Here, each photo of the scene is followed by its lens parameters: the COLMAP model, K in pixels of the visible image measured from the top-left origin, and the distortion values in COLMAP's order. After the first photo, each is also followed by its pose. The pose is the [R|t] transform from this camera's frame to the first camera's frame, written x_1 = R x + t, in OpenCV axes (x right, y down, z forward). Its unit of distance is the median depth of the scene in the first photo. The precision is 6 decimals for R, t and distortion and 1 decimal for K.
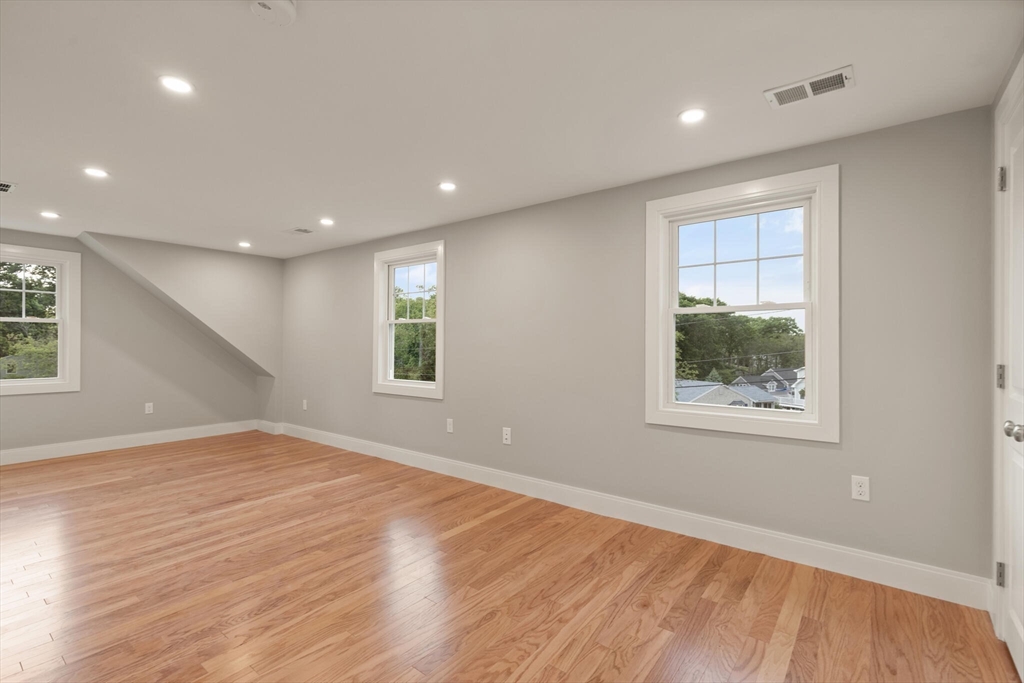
lens RADIAL K [[470.0, 0, 509.0], [0, 470.0, 345.3], [0, 0, 1]] dist [0.011614, -0.004080]
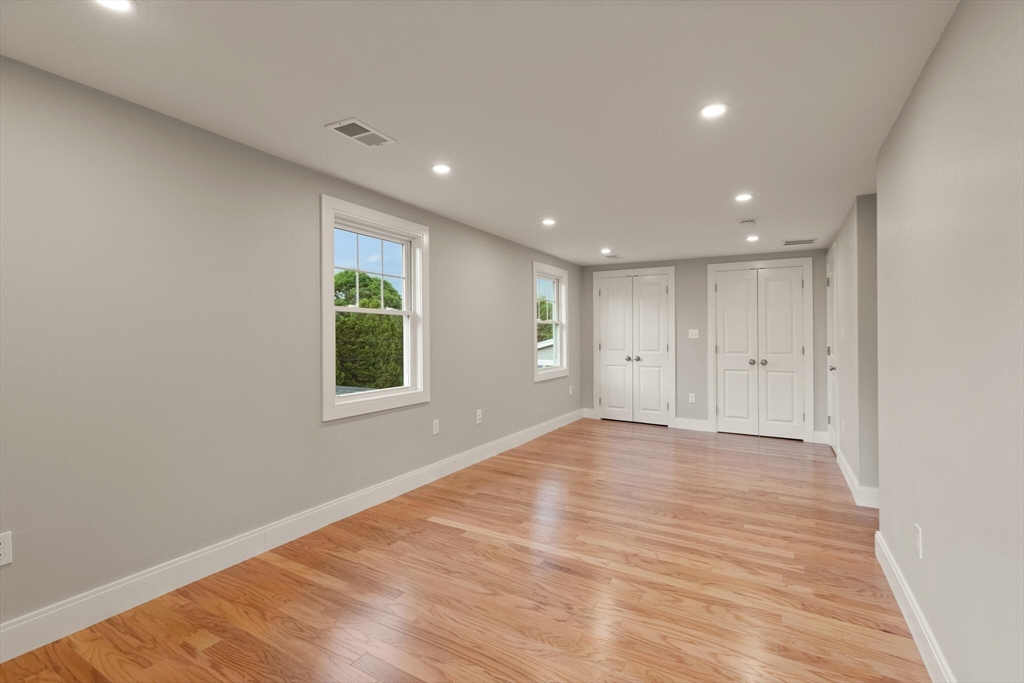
lens RADIAL K [[470.0, 0, 507.9], [0, 470.0, 334.2], [0, 0, 1]] dist [0.011614, -0.004080]
pose [[-0.147513, -0.001221, 0.989059, -1.213516], [0.002498, 0.999996, 0.001608, -0.018416], [-0.989057, 0.002708, -0.147509, 1.117348]]
